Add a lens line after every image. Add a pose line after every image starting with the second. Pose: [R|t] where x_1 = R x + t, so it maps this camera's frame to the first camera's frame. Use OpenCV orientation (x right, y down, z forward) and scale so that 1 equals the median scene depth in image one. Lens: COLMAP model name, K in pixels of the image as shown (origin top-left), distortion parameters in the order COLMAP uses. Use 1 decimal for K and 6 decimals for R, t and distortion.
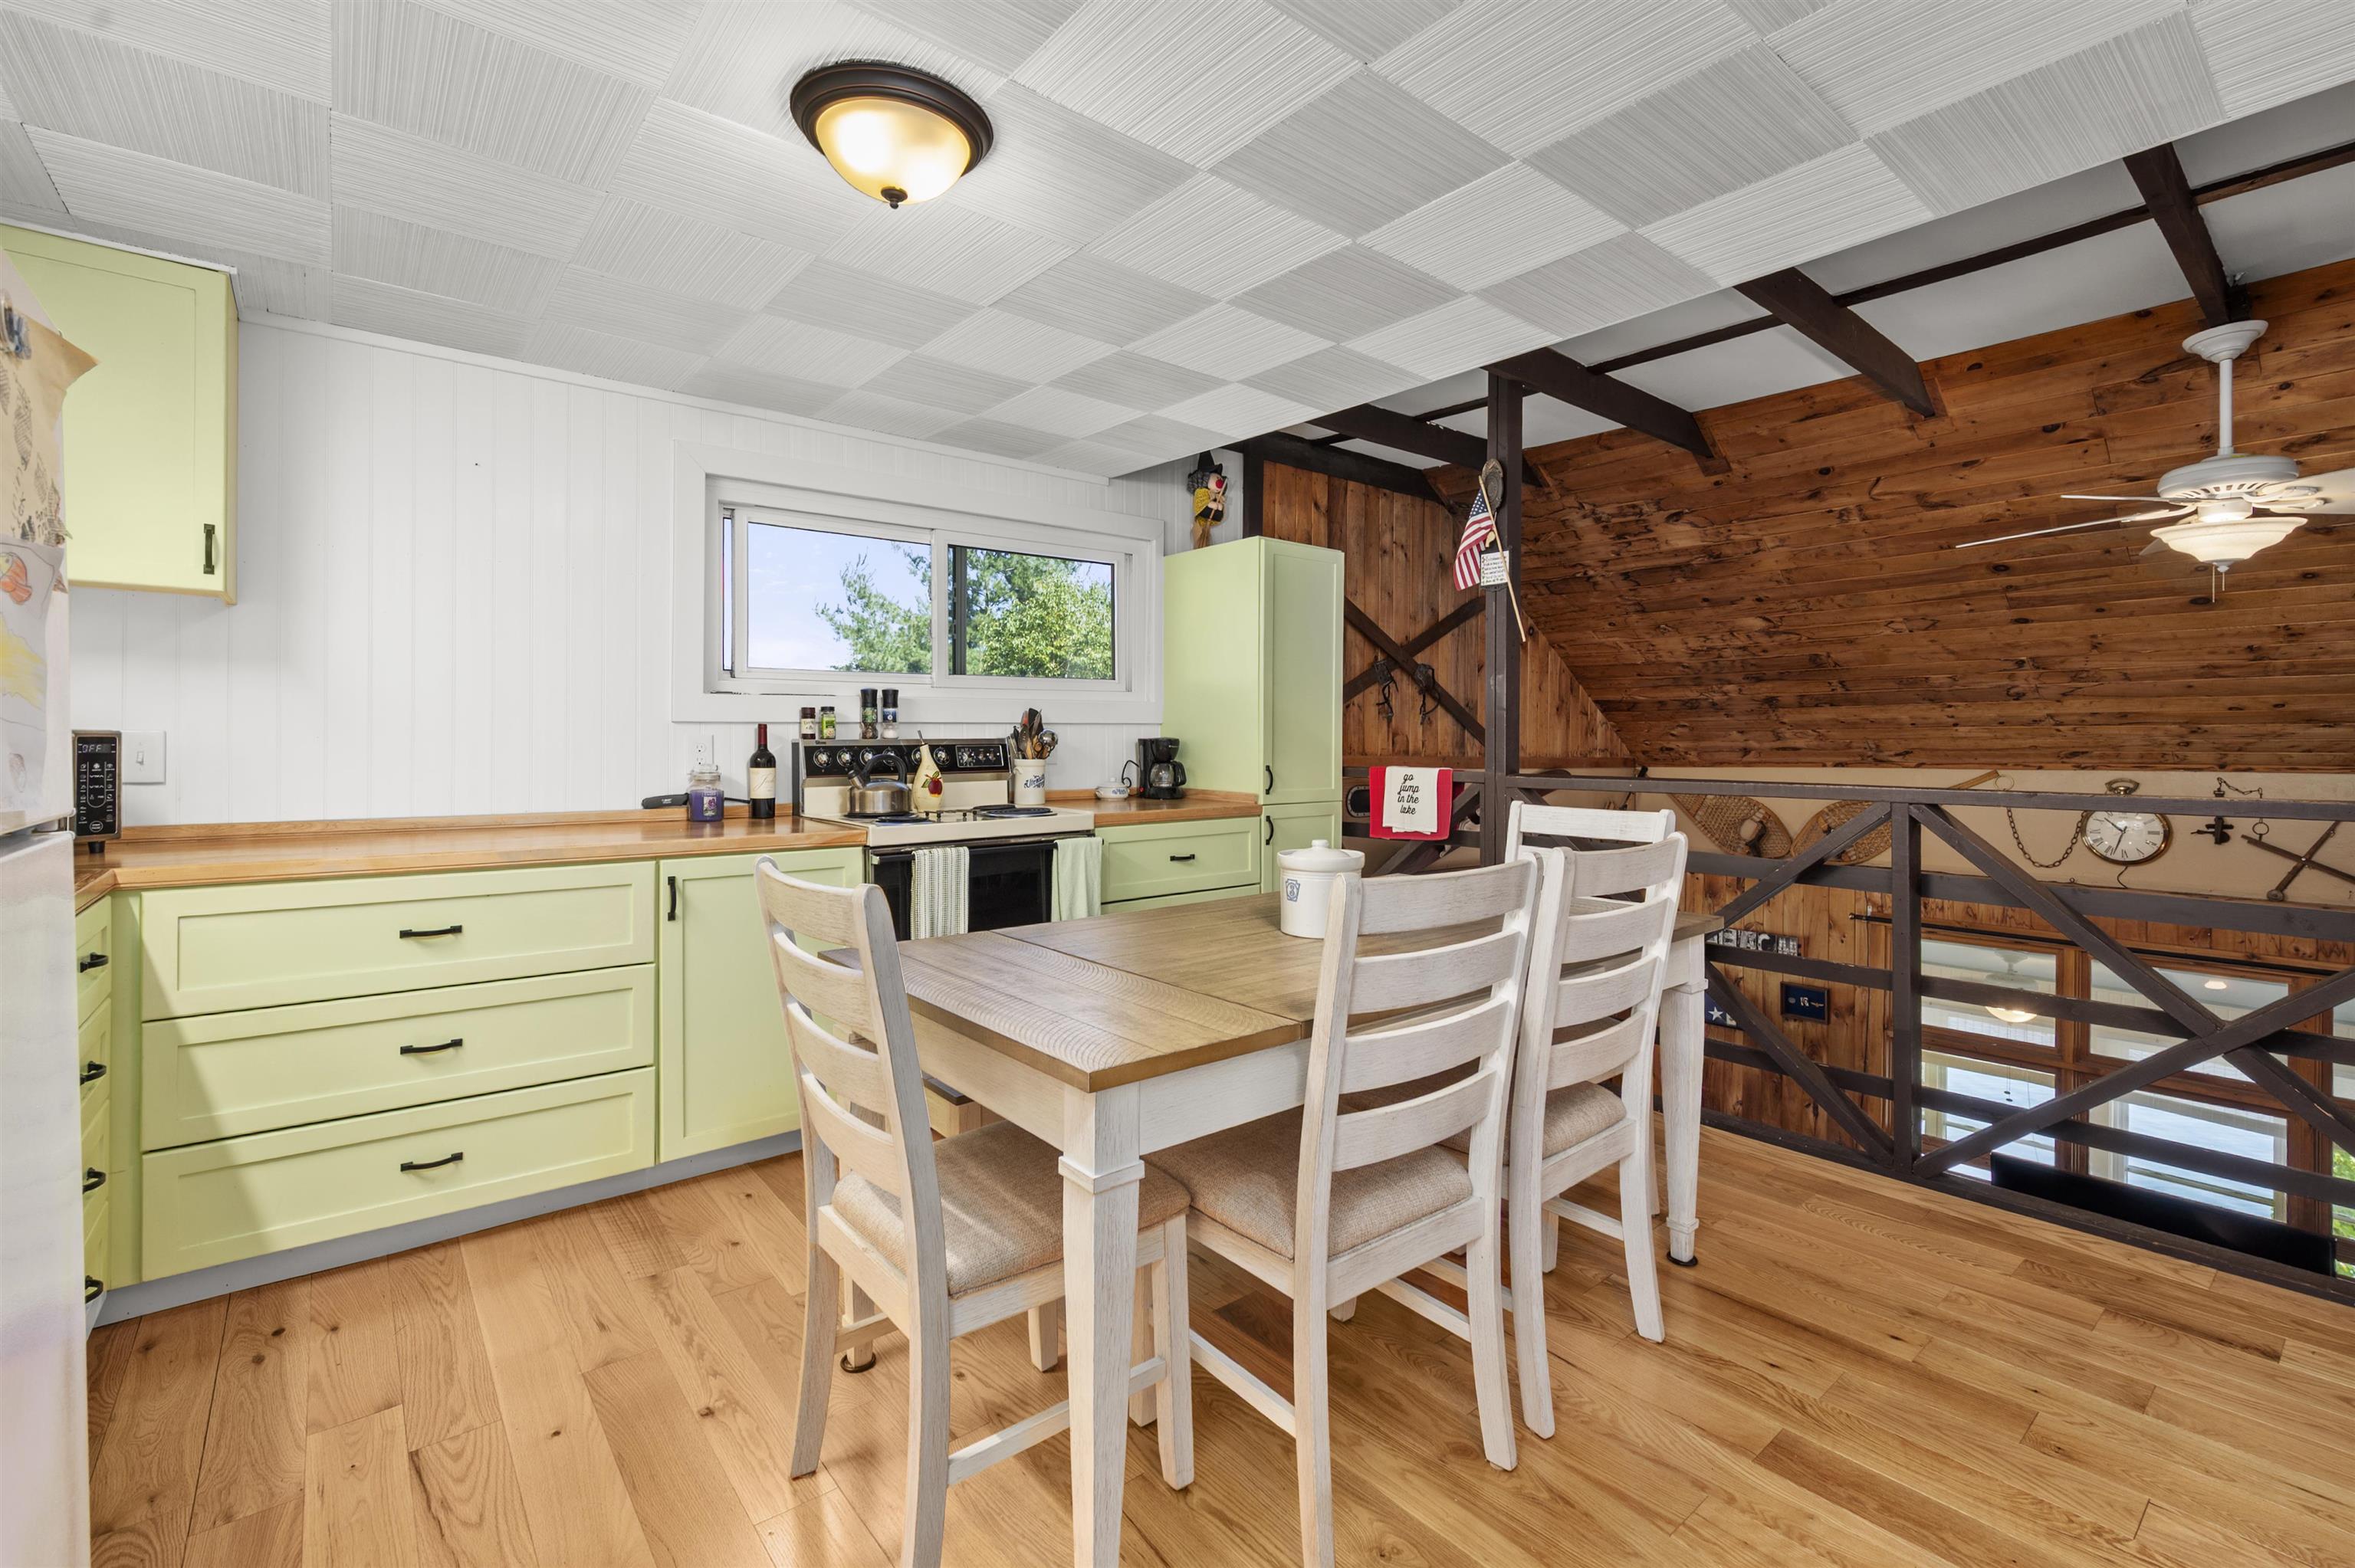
lens RADIAL K [[1053.8, 0, 1186.9], [0, 1053.8, 737.9], [0, 0, 1]] dist [-0.002350, -0.000472]
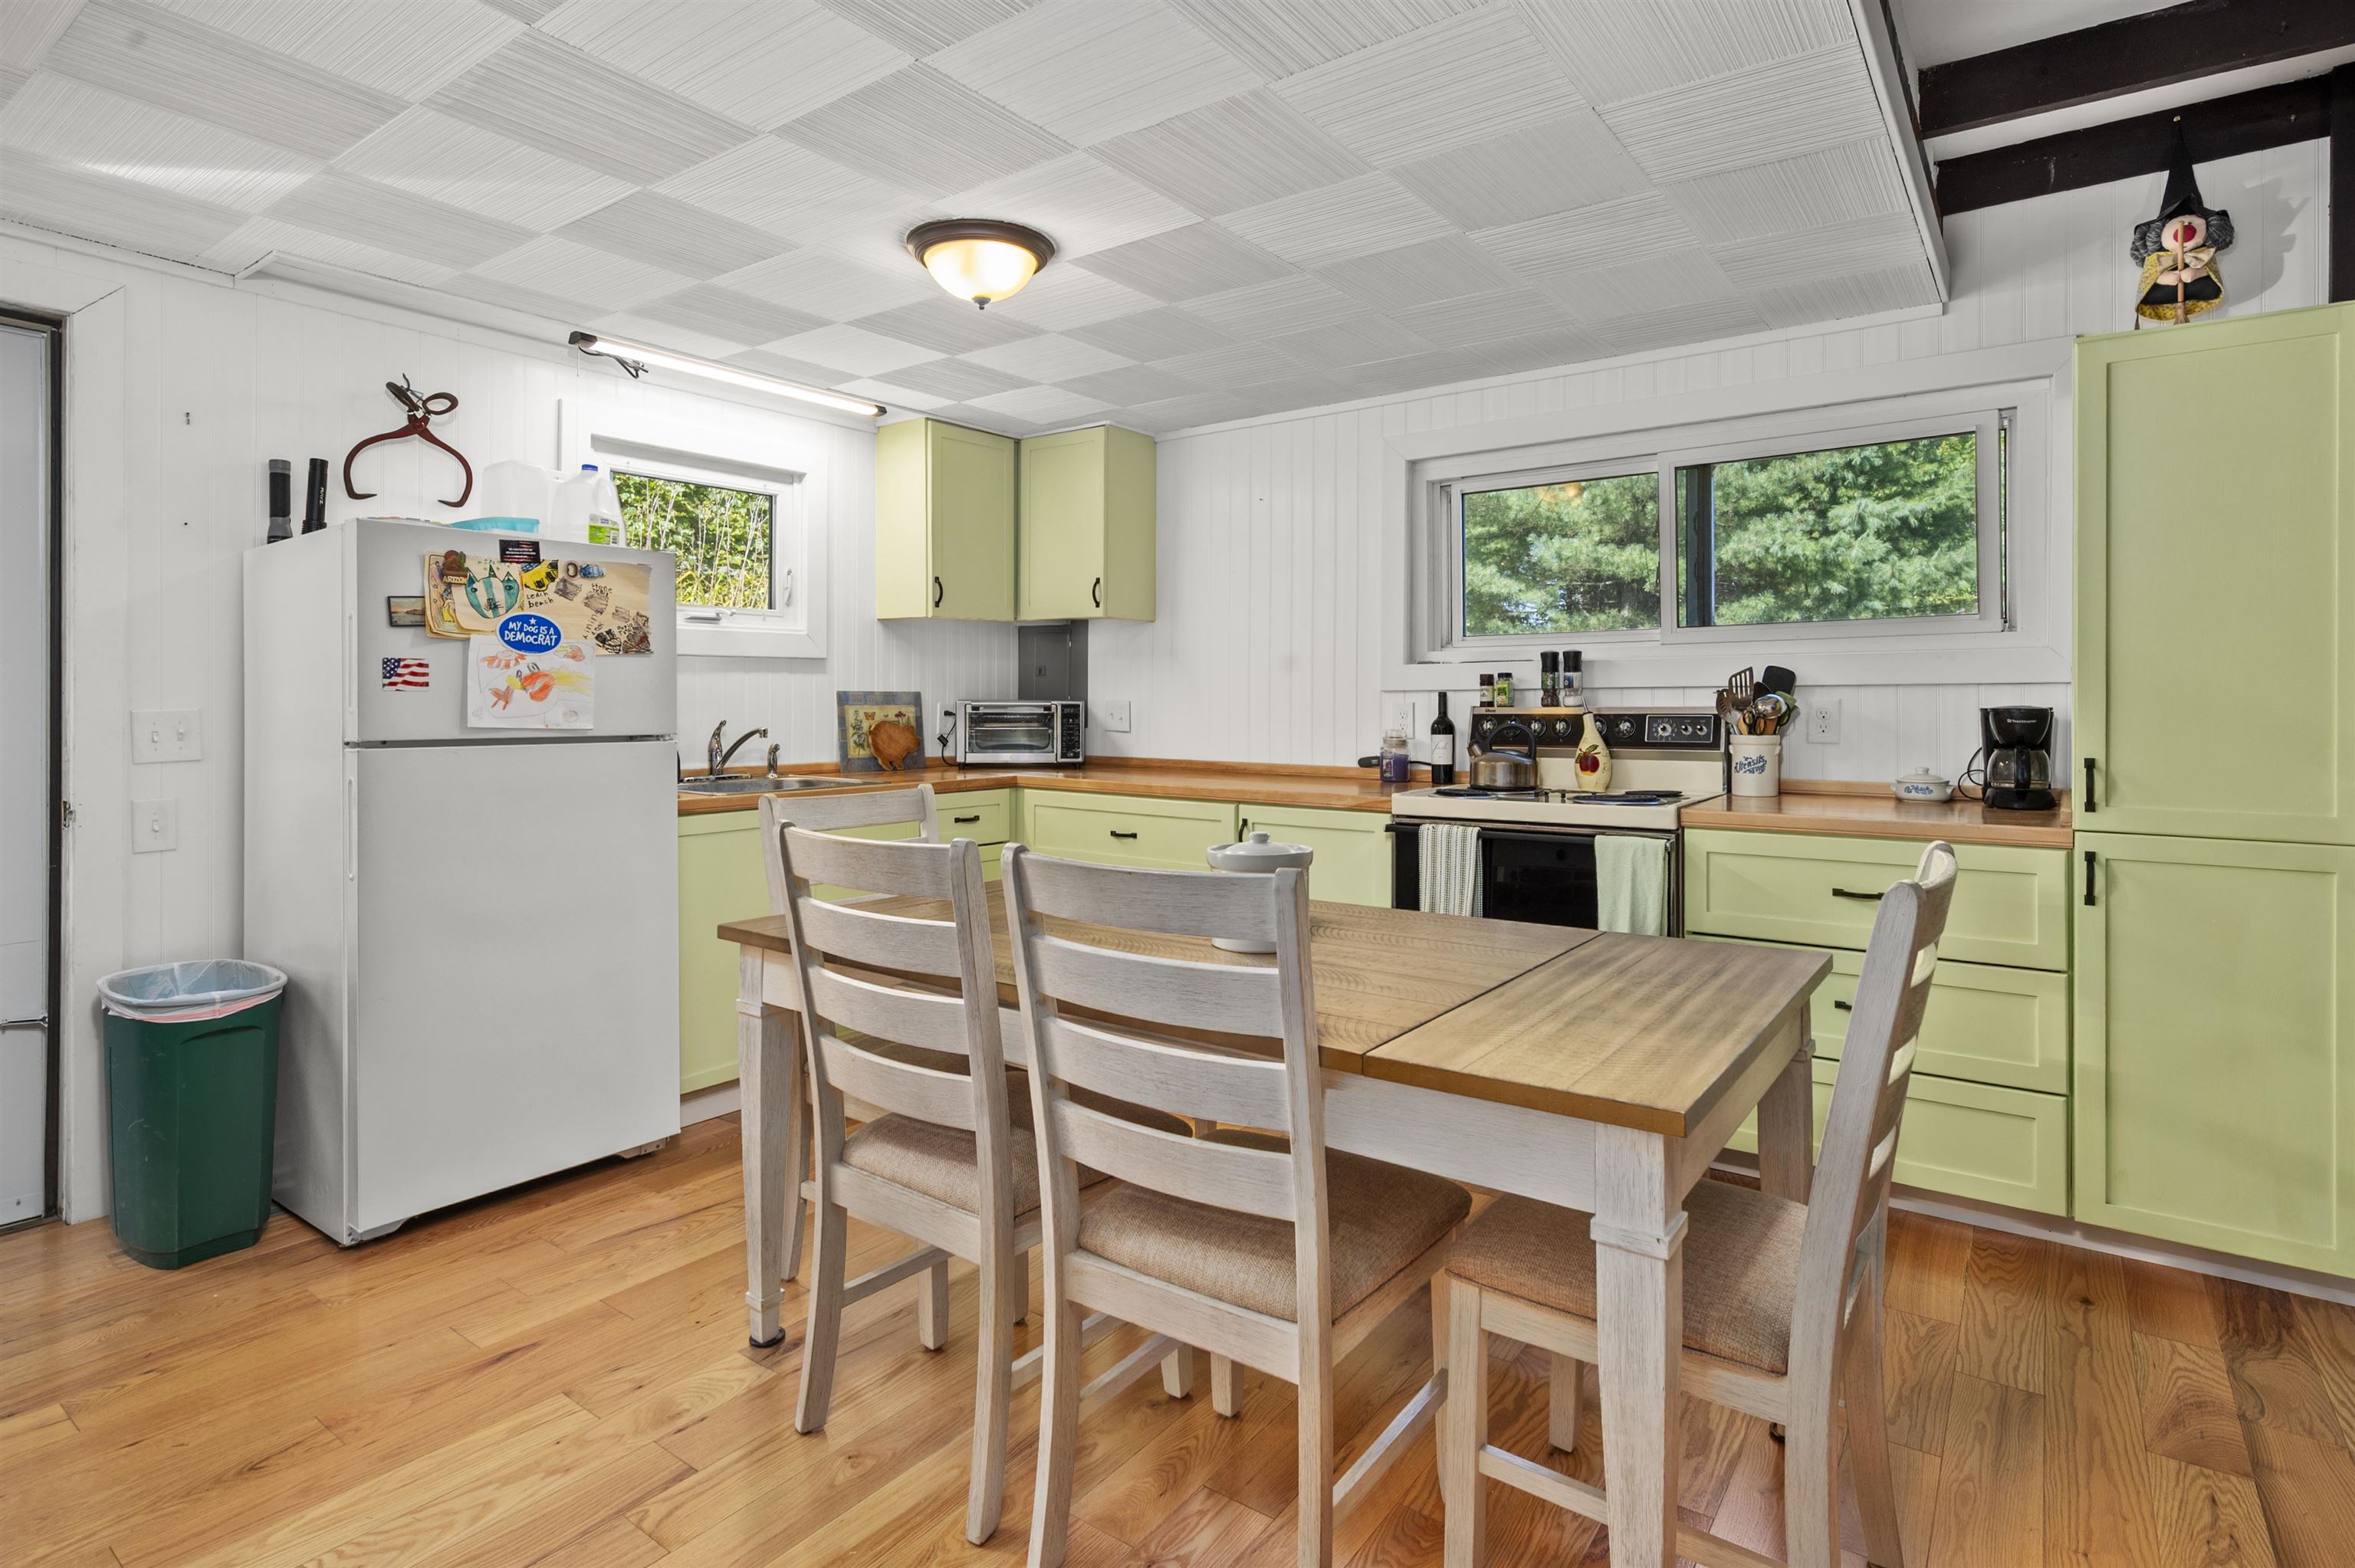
lens RADIAL K [[1188.9, 0, 1181.6], [0, 1188.9, 789.5], [0, 0, 1]] dist [-0.000864, -0.000243]
pose [[0.247410, 0.076820, -0.965861, 0.667924], [0.005000, 0.996738, 0.080556, -0.013240], [0.968898, -0.024760, 0.246219, 0.459859]]
